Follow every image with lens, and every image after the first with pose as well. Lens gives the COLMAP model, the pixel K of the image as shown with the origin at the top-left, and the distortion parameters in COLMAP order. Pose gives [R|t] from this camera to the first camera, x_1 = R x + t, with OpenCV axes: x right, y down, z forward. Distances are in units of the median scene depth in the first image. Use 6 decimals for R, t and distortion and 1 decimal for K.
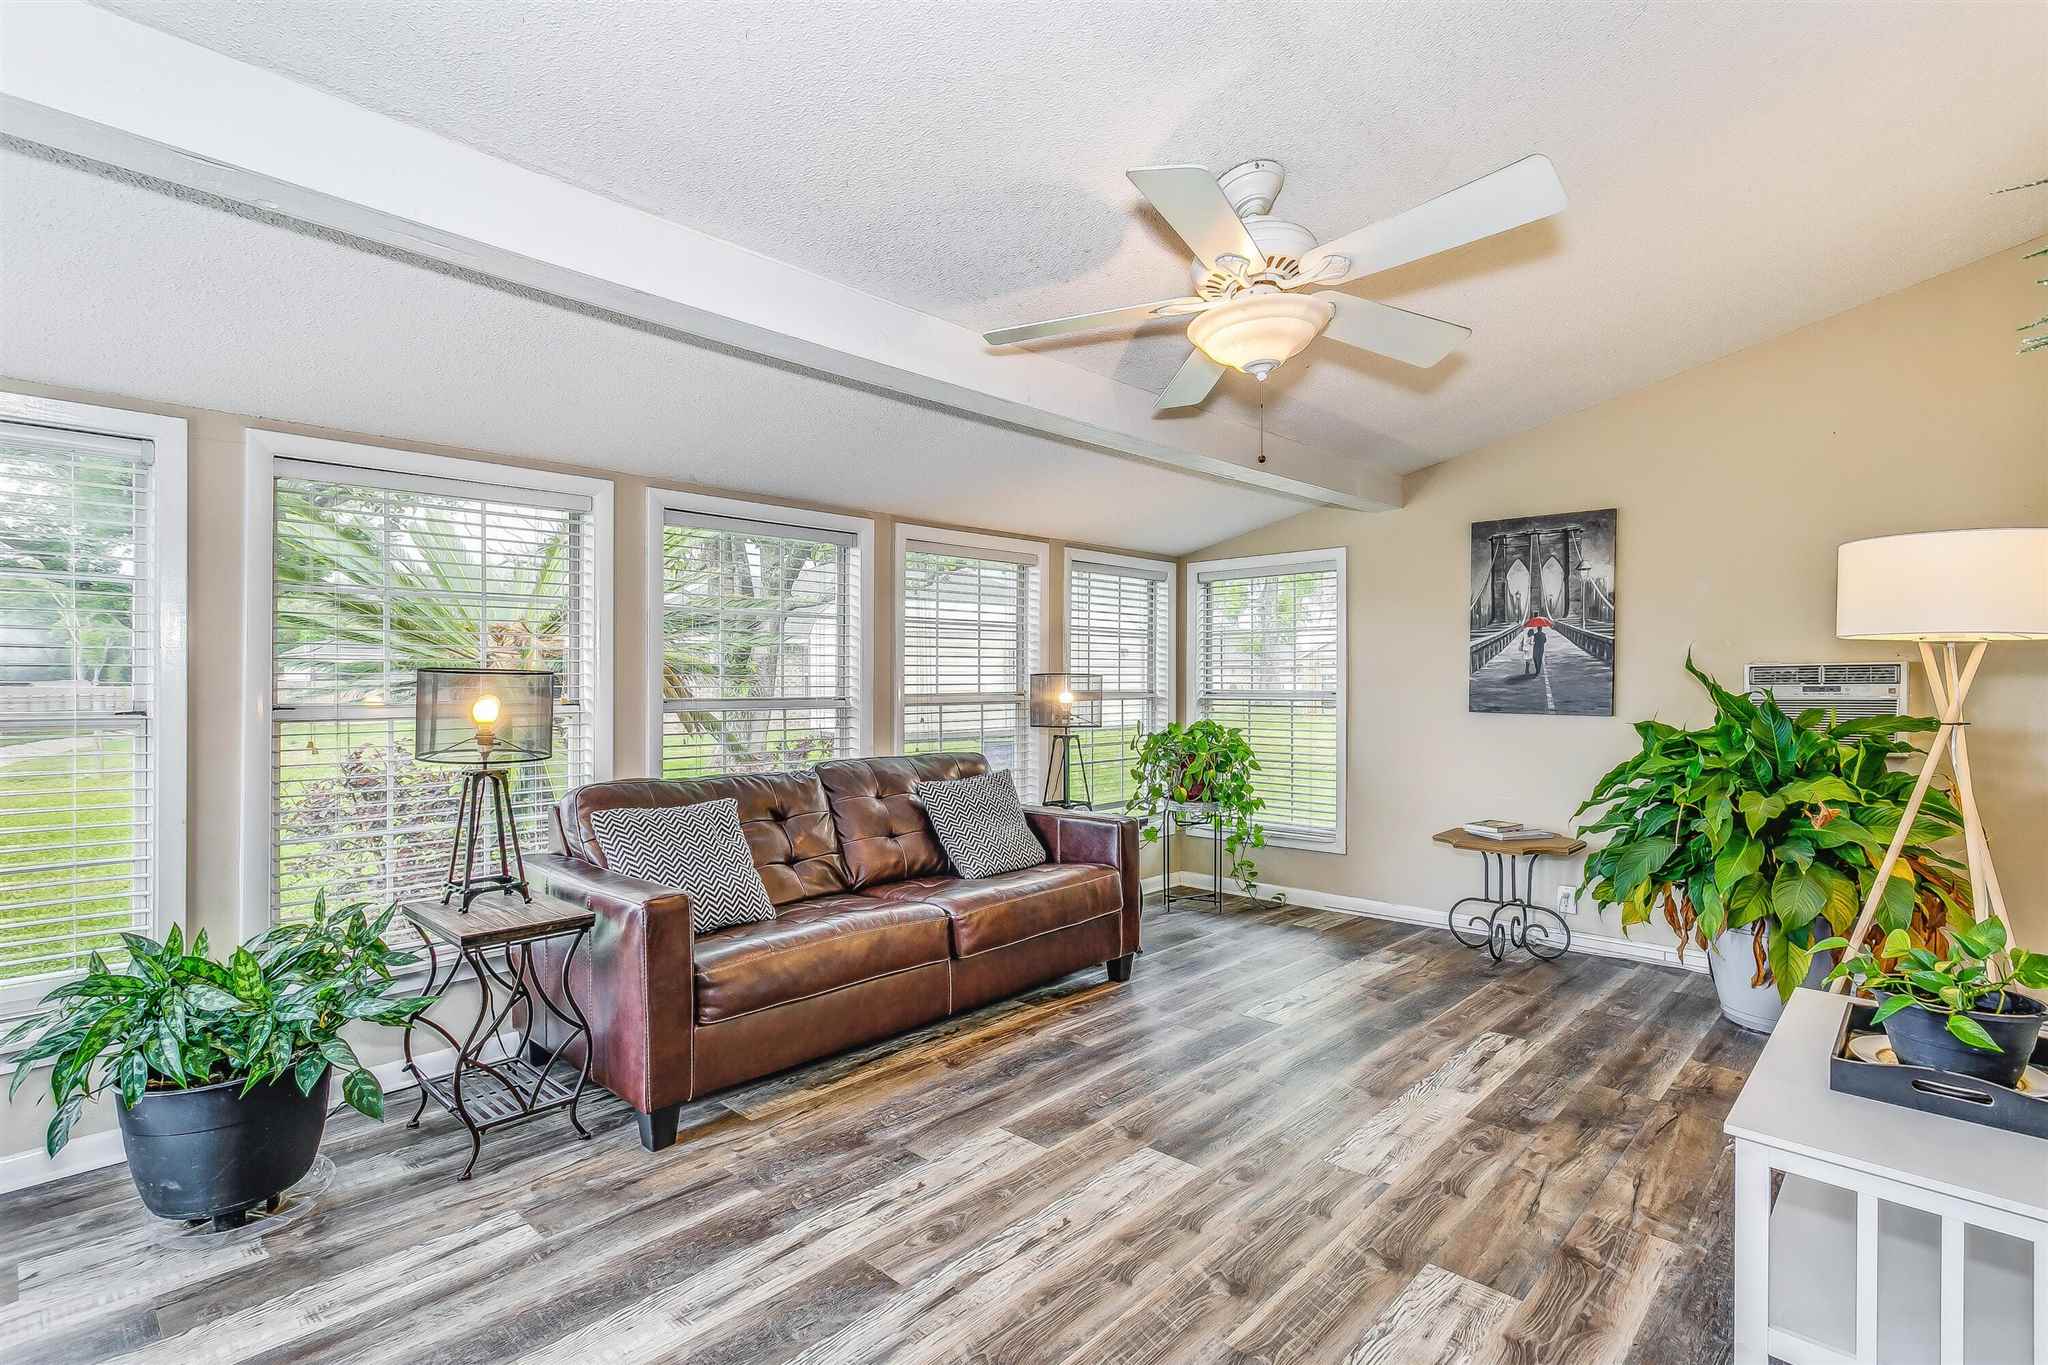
lens RADIAL K [[976.7, 0, 1019.5], [0, 976.7, 688.7], [0, 0, 1]] dist [0.004796, 0.001396]
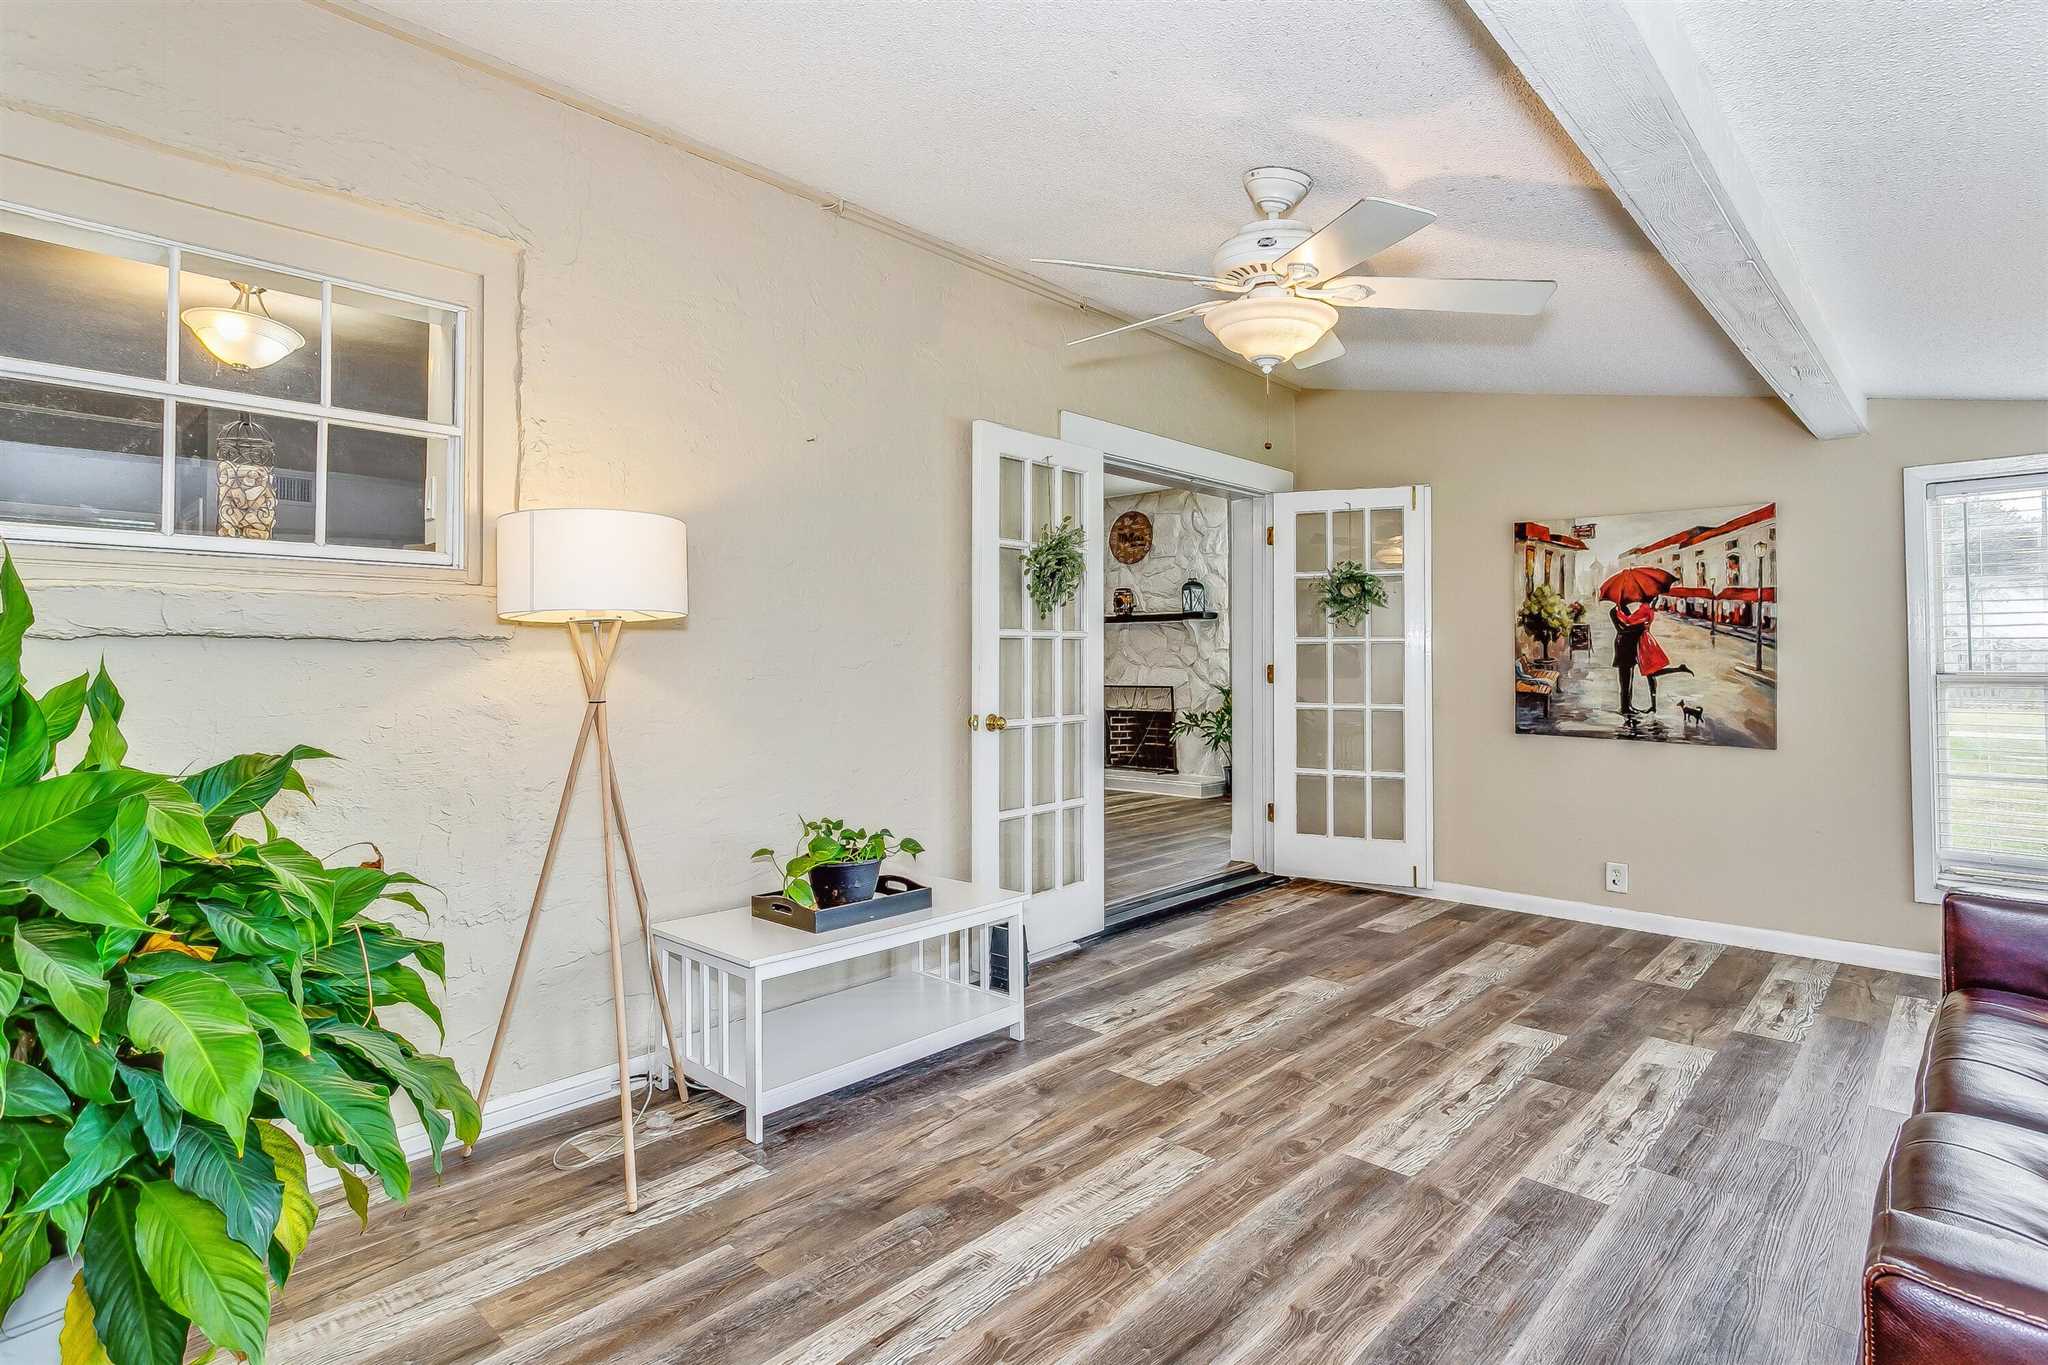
lens RADIAL K [[976.7, 0, 1022.0], [0, 976.7, 660.0], [0, 0, 1]] dist [0.004796, 0.001396]
pose [[-0.999945, 0.009672, 0.004049, 0.538592], [0.009672, 0.999953, -0.000015, -0.004867], [-0.004049, 0.000025, -0.999992, 2.140226]]
